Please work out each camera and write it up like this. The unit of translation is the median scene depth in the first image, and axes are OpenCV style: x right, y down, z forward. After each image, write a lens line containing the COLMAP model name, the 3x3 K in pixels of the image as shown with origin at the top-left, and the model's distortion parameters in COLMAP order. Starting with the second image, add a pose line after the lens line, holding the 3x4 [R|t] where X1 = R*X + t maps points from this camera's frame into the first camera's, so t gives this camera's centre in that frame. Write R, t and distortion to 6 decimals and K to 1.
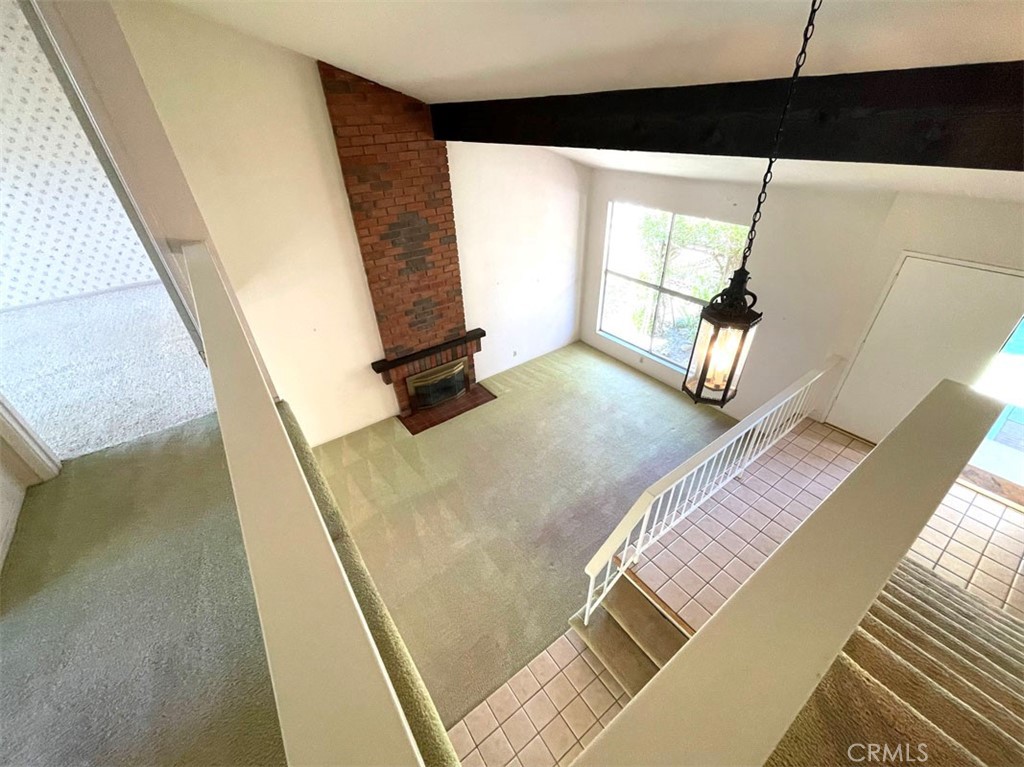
lens RADIAL K [[414.7, 0, 509.6], [0, 414.7, 382.2], [0, 0, 1]] dist [-0.001414, 0.000242]
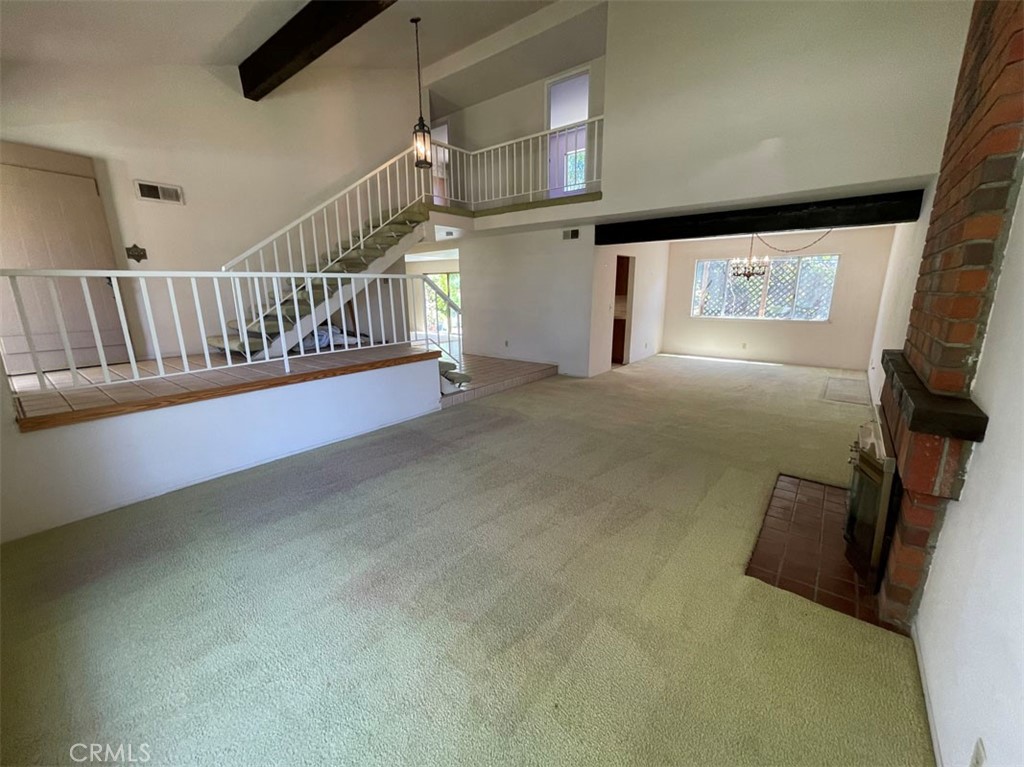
lens RADIAL K [[414.7, 0, 509.6], [0, 414.7, 382.2], [0, 0, 1]] dist [-0.001414, 0.000242]
pose [[-0.962130, 0.102333, -0.252654, 0.235166], [-0.110717, 0.700260, 0.705250, -0.300987], [0.249094, 0.706516, -0.662410, 1.227325]]
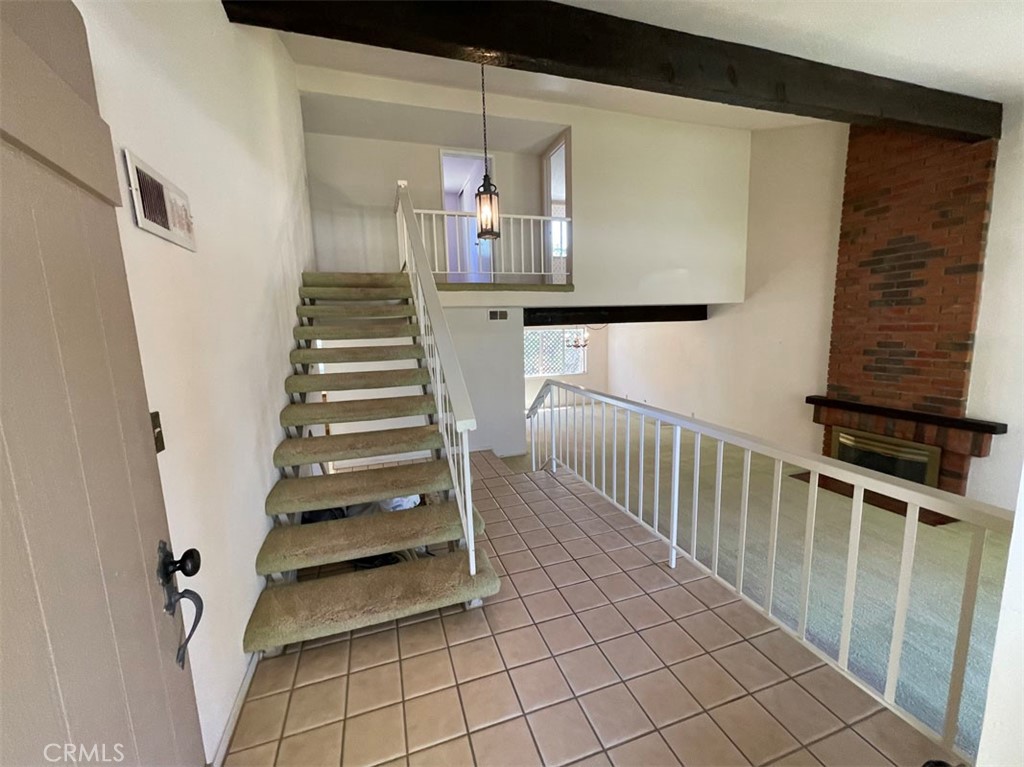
lens RADIAL K [[405.7, 0, 512.0], [0, 405.7, 383.5], [0, 0, 1]] dist [0.022379, -0.010132]
pose [[-0.299072, 0.178735, -0.937342, 0.775705], [-0.486811, 0.816278, 0.310974, -0.020652], [0.820714, 0.549312, -0.157116, 0.558884]]
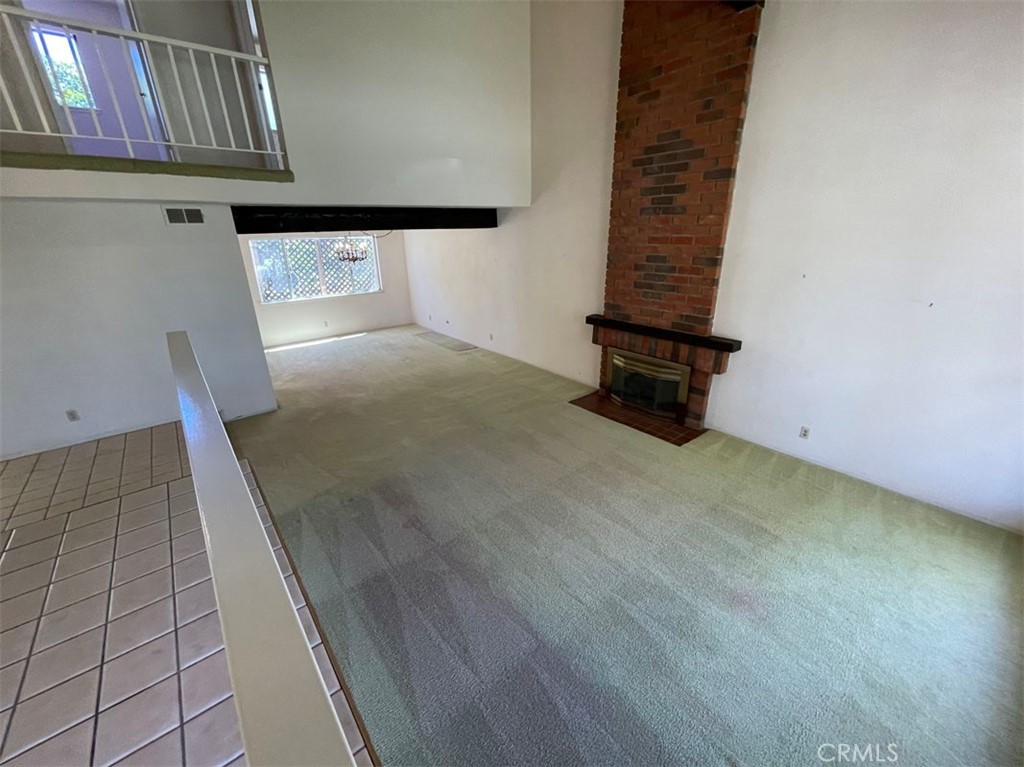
lens RADIAL K [[414.7, 0, 509.6], [0, 414.7, 382.2], [0, 0, 1]] dist [-0.001414, 0.000242]
pose [[0.062017, 0.386503, -0.920201, 0.552843], [-0.530781, 0.793562, 0.297541, -0.097845], [0.845237, 0.469972, 0.254363, 0.685861]]
